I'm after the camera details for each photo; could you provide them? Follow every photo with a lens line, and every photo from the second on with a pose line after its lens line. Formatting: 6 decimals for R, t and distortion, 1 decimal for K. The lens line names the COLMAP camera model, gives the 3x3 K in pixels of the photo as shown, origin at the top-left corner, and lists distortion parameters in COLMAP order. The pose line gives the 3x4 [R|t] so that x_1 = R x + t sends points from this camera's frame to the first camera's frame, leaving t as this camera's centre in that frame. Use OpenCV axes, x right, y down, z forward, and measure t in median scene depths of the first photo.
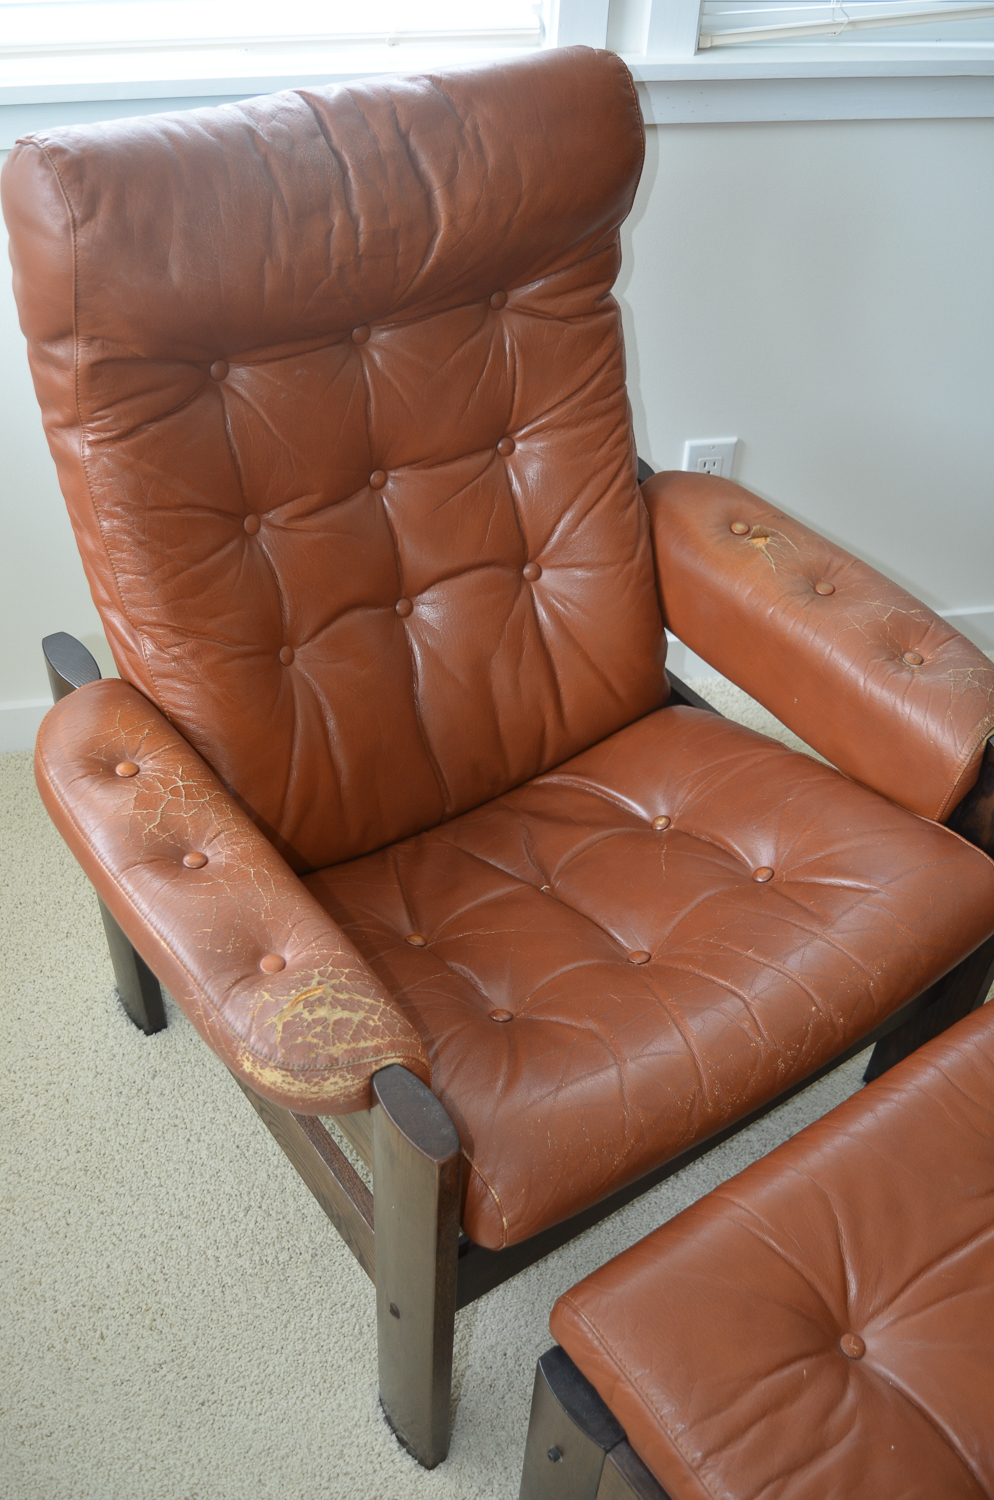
lens RADIAL K [[1536.6, 0, 497.0], [0, 1536.6, 750.0], [0, 0, 1]] dist [-0.081529, 0.000547]
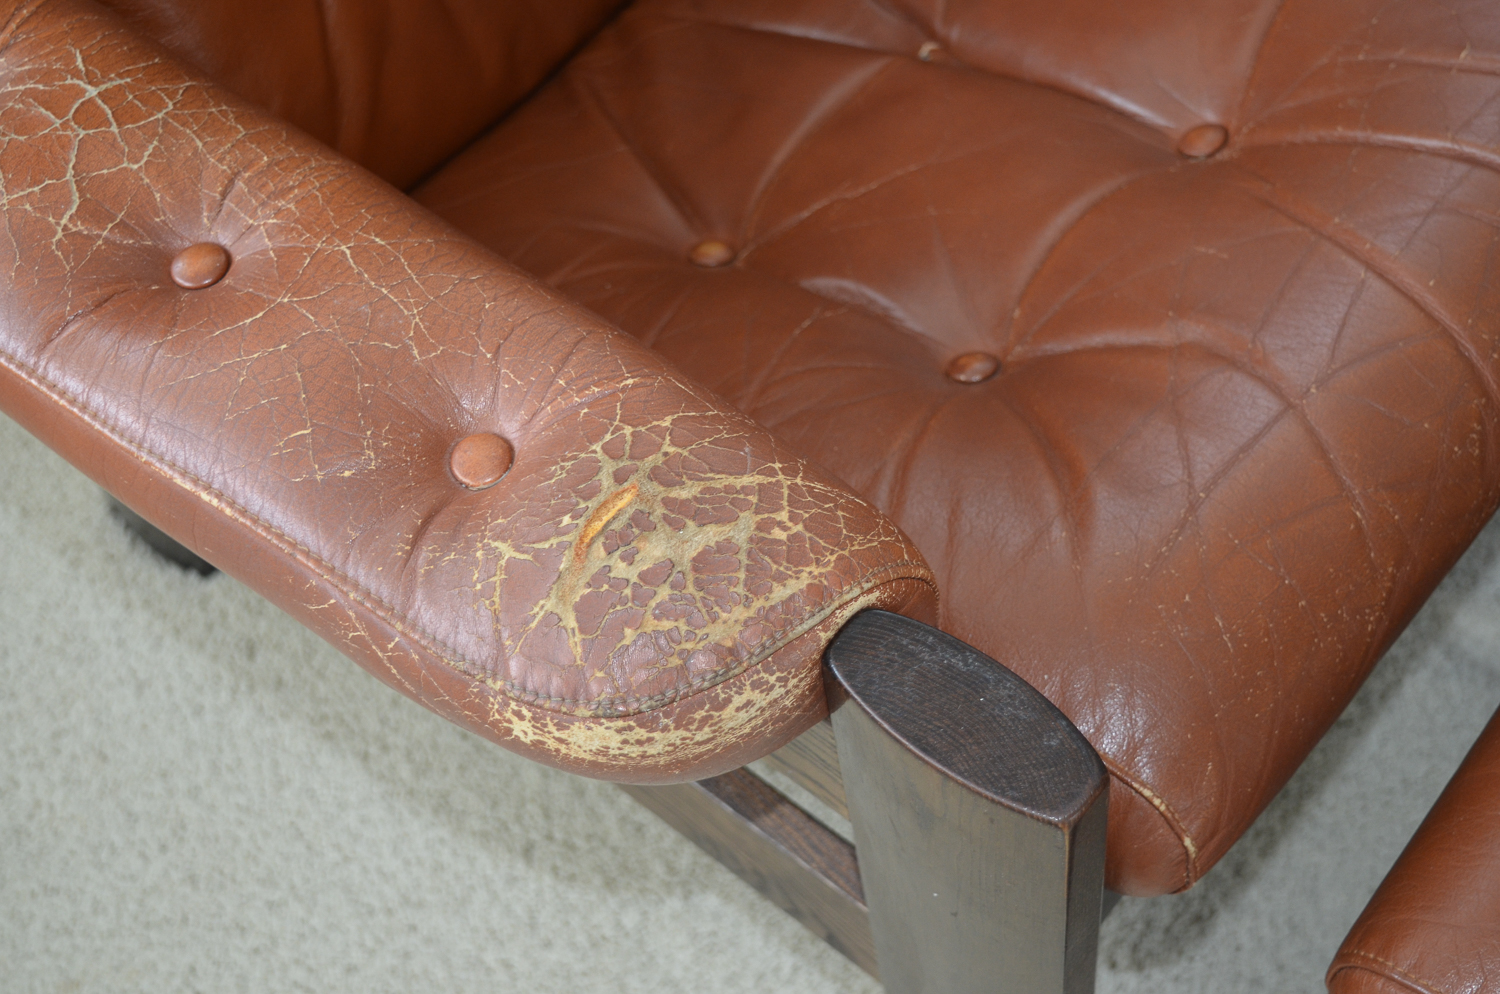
lens RADIAL K [[2334.1, 0, 750.3], [0, 2334.1, 538.9], [0, 0, 1]] dist [-0.020068, 0.115471]
pose [[0.951006, -0.309173, -0.000349, -0.086566], [0.294186, 0.904557, 0.308596, -0.011878], [-0.095094, -0.293579, 0.951193, 0.403228]]
